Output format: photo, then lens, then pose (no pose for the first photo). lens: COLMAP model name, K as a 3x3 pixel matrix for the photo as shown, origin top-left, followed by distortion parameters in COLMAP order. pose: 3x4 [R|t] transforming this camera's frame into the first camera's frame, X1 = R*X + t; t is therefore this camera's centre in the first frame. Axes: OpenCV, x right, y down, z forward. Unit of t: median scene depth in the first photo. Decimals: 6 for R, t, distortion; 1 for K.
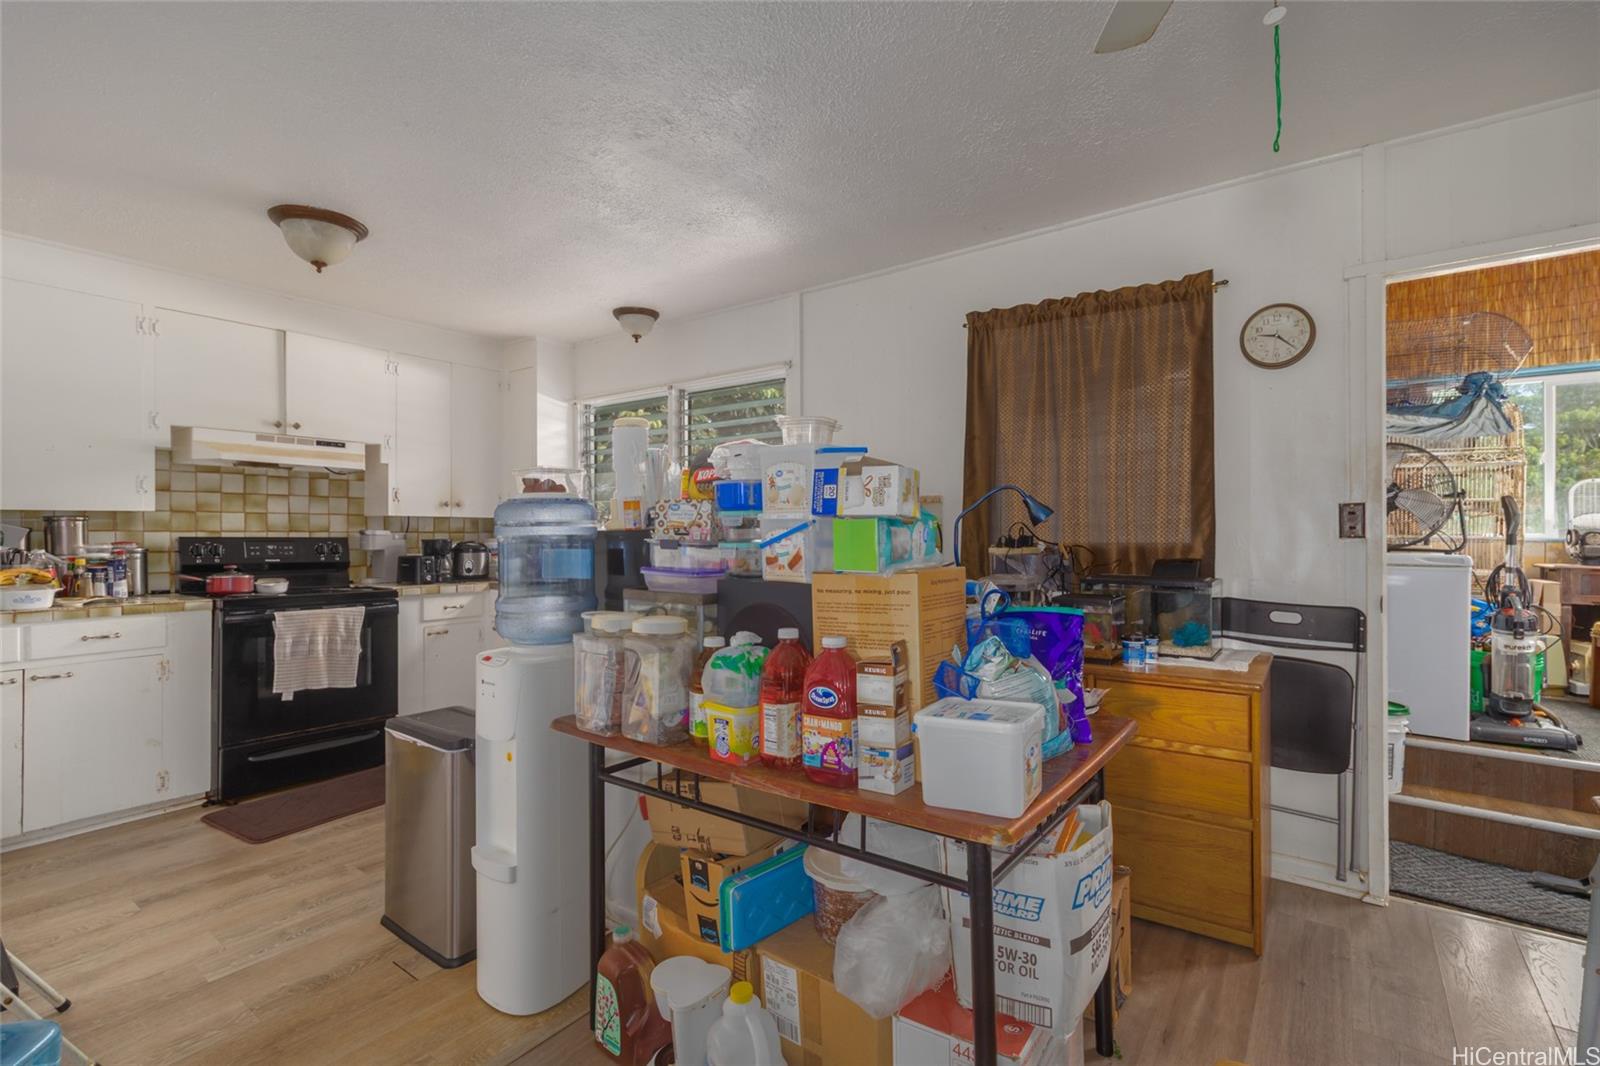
lens RADIAL K [[732.9, 0, 798.6], [0, 732.9, 530.6], [0, 0, 1]] dist [0.001950, 0.000512]
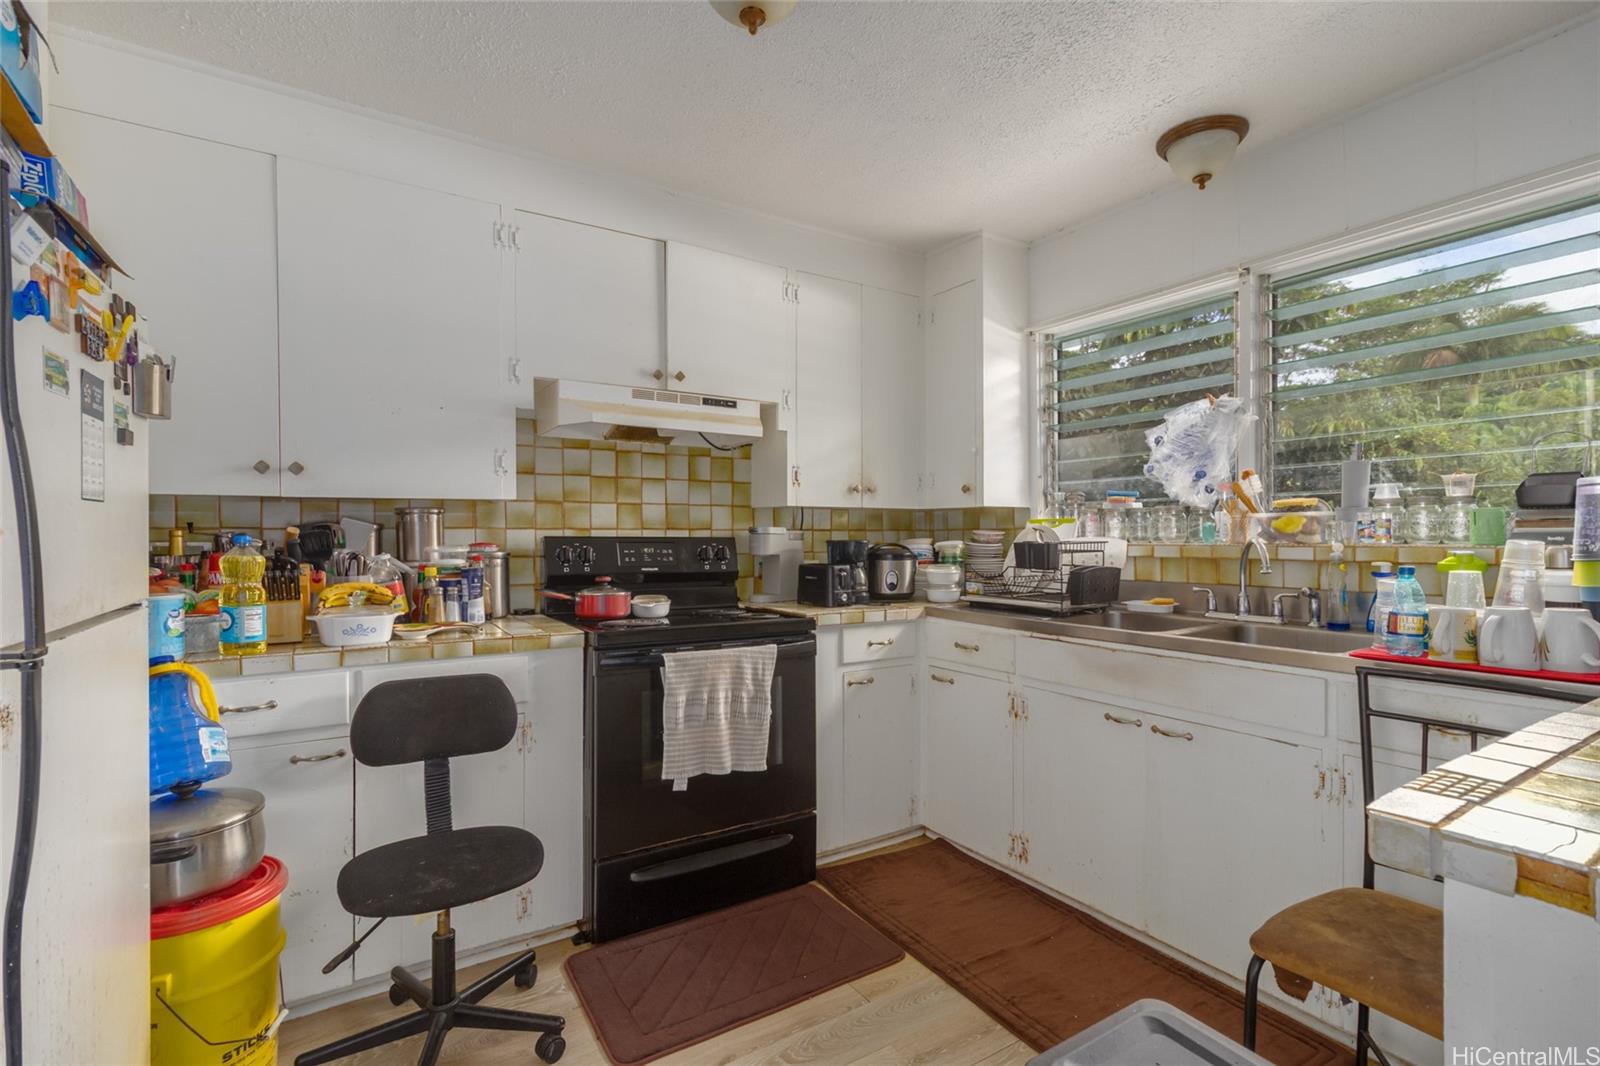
lens RADIAL K [[732.9, 0, 800.7], [0, 732.9, 536.3], [0, 0, 1]] dist [0.001950, 0.000512]
pose [[0.932591, 0.000683, -0.360934, -0.331413], [0.002000, 0.999973, 0.007060, 0.003868], [0.360929, -0.007306, 0.932565, 0.398392]]
